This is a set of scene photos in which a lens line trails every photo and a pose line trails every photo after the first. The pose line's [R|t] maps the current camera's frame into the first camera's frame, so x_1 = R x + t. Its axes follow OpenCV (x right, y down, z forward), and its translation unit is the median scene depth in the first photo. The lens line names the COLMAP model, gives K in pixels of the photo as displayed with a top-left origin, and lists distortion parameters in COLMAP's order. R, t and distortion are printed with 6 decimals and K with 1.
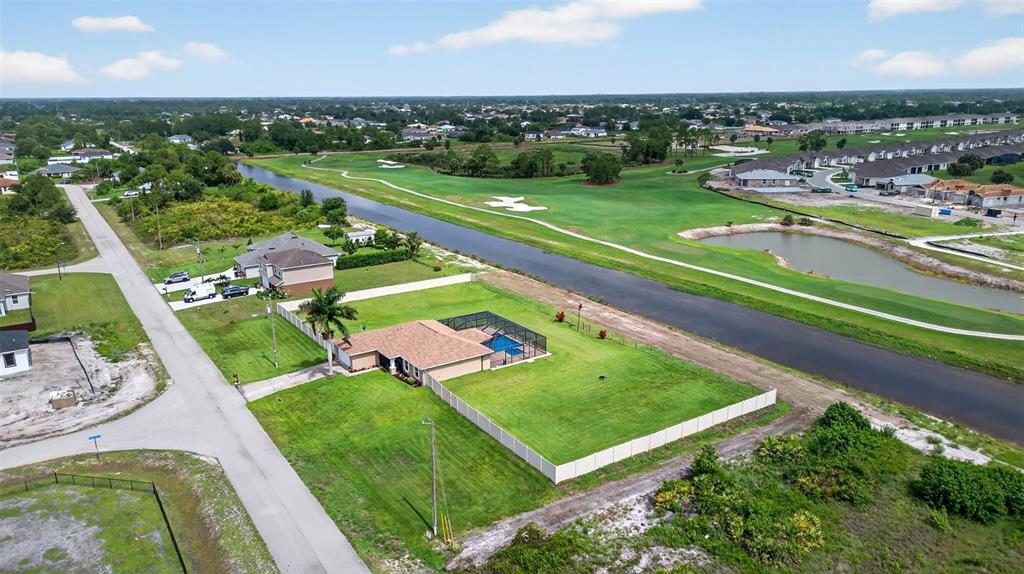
lens RADIAL K [[726.7, 0, 512.0], [0, 726.7, 287.0], [0, 0, 1]] dist [0.075190, -0.070983]
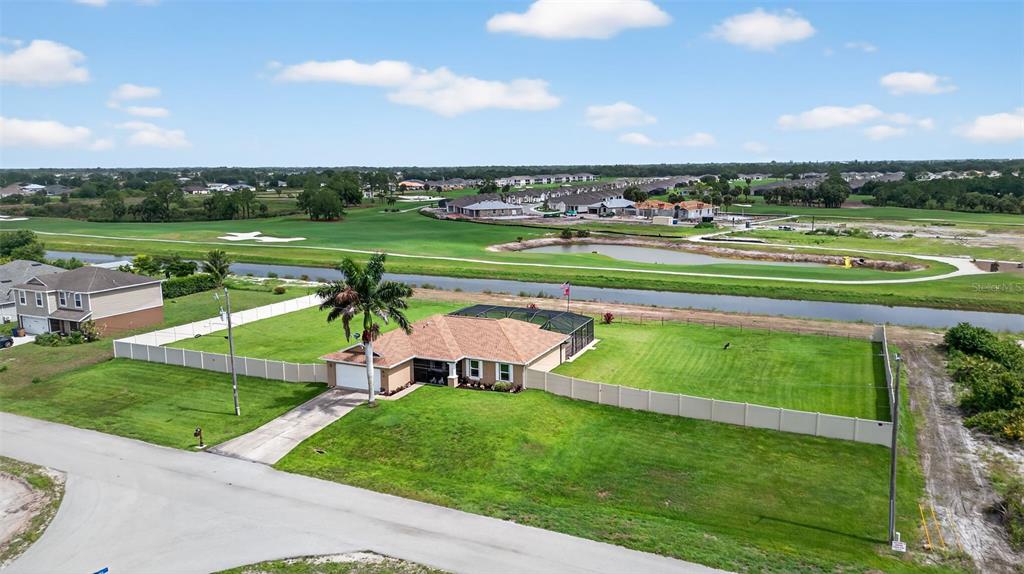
lens RADIAL K [[726.7, 0, 512.0], [0, 726.7, 287.0], [0, 0, 1]] dist [0.075190, -0.070983]
pose [[0.856260, -0.082447, 0.509924, -0.446277], [0.133693, 0.988915, -0.064604, 0.079606], [-0.498945, 0.123491, 0.857790, 0.396632]]
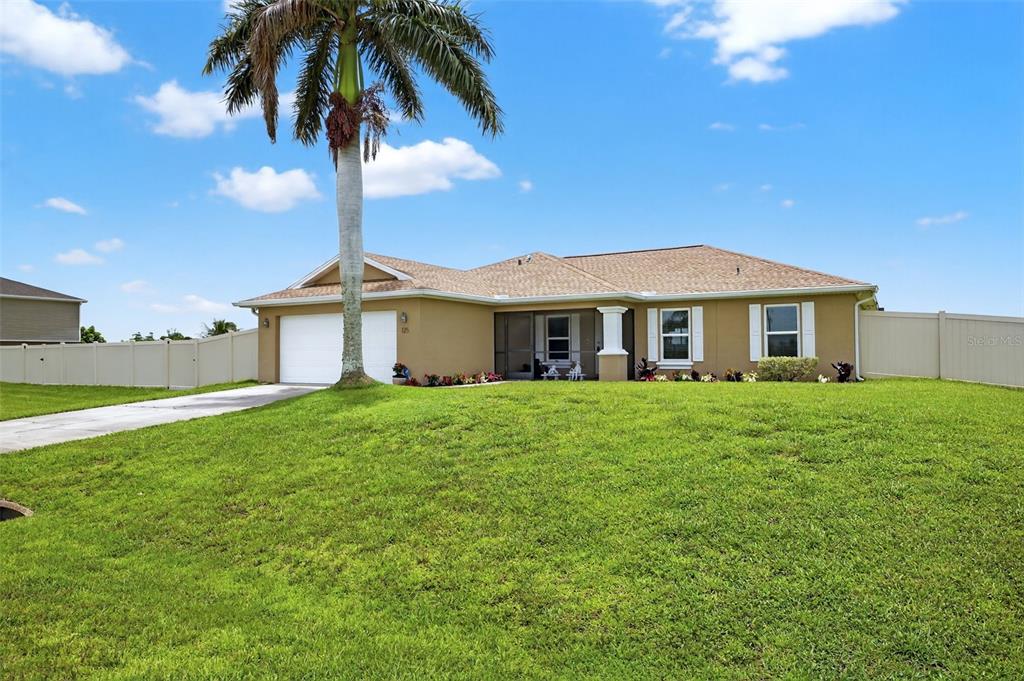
lens RADIAL K [[667.2, 0, 499.5], [0, 667.2, 339.6], [0, 0, 1]] dist [0.007895, 0.001405]
pose [[0.901133, 0.017064, 0.433206, -0.279796], [0.108221, 0.958740, -0.262879, 0.155557], [-0.419818, 0.283771, 0.862106, 0.840029]]
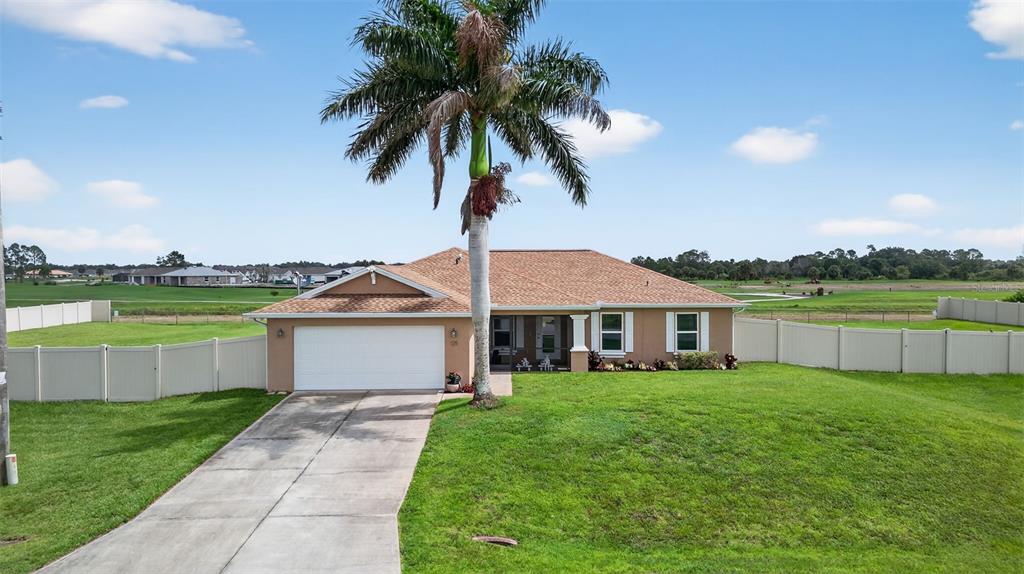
lens RADIAL K [[726.7, 0, 512.0], [0, 726.7, 287.0], [0, 0, 1]] dist [0.075190, -0.070983]
pose [[0.552463, -0.013051, 0.833436, -0.415026], [0.214562, 0.968410, -0.127063, 0.117584], [-0.805449, 0.249021, 0.537811, 0.860324]]
